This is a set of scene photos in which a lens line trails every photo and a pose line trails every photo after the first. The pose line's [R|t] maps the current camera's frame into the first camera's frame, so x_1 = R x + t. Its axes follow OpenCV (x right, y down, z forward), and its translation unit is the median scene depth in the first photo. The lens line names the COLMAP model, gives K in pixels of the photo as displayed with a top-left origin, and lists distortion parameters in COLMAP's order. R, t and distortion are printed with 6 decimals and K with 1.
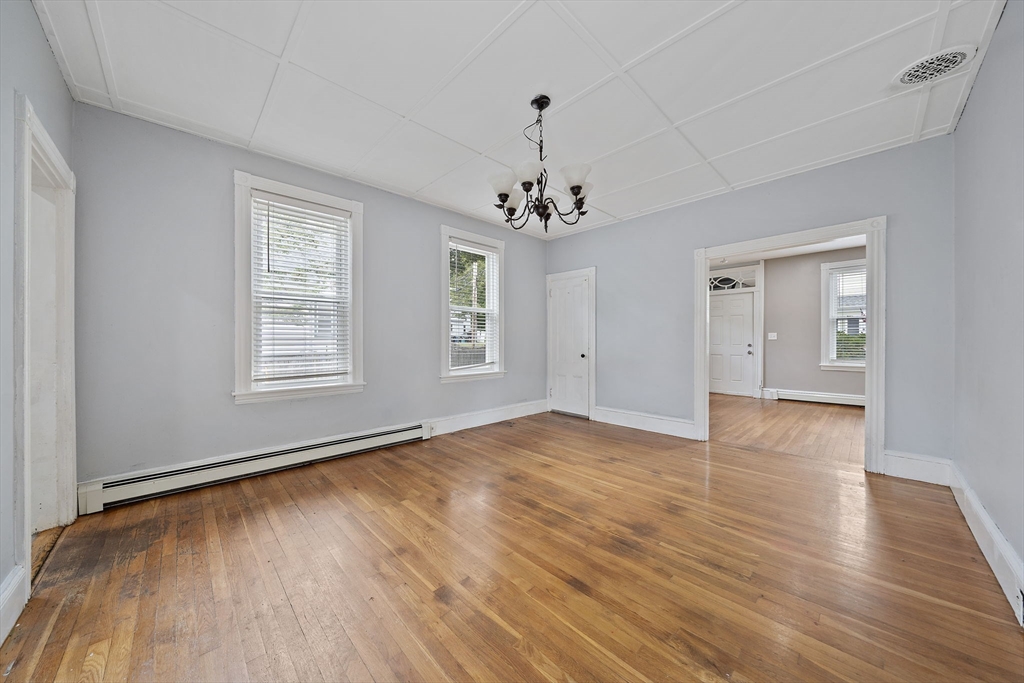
lens RADIAL K [[352.5, 0, 504.7], [0, 352.5, 342.3], [0, 0, 1]] dist [-0.004951, -0.000174]
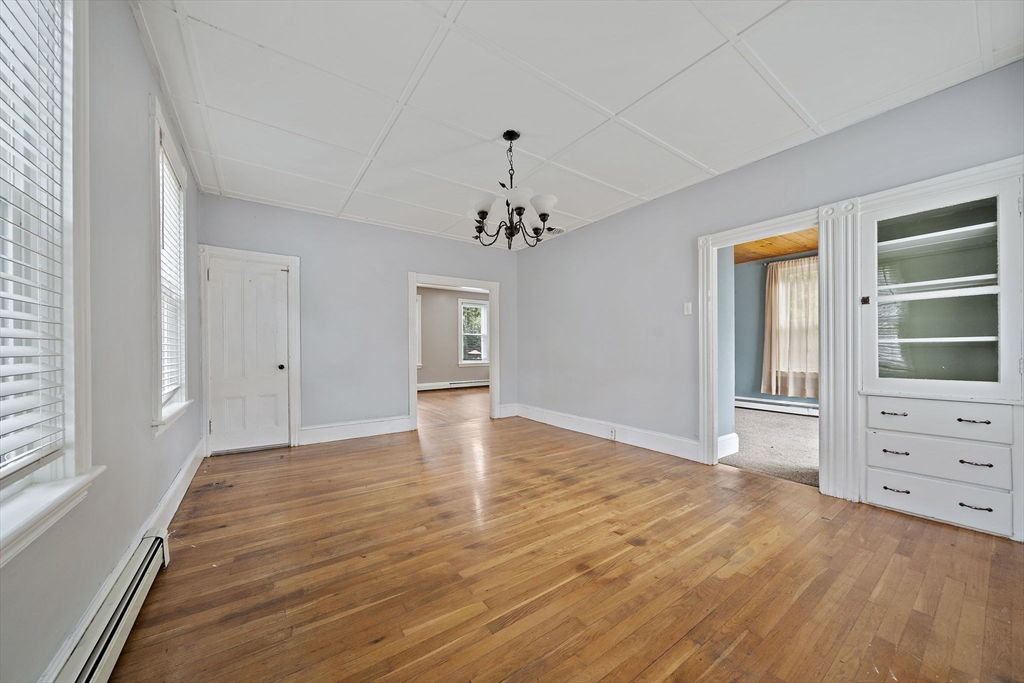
lens RADIAL K [[352.5, 0, 505.4], [0, 352.5, 350.1], [0, 0, 1]] dist [-0.004951, -0.000174]
pose [[0.148358, -0.001649, 0.988932, -0.757472], [0.004797, 0.999988, 0.000948, 0.004178], [-0.988922, 0.004603, 0.148364, 0.638145]]
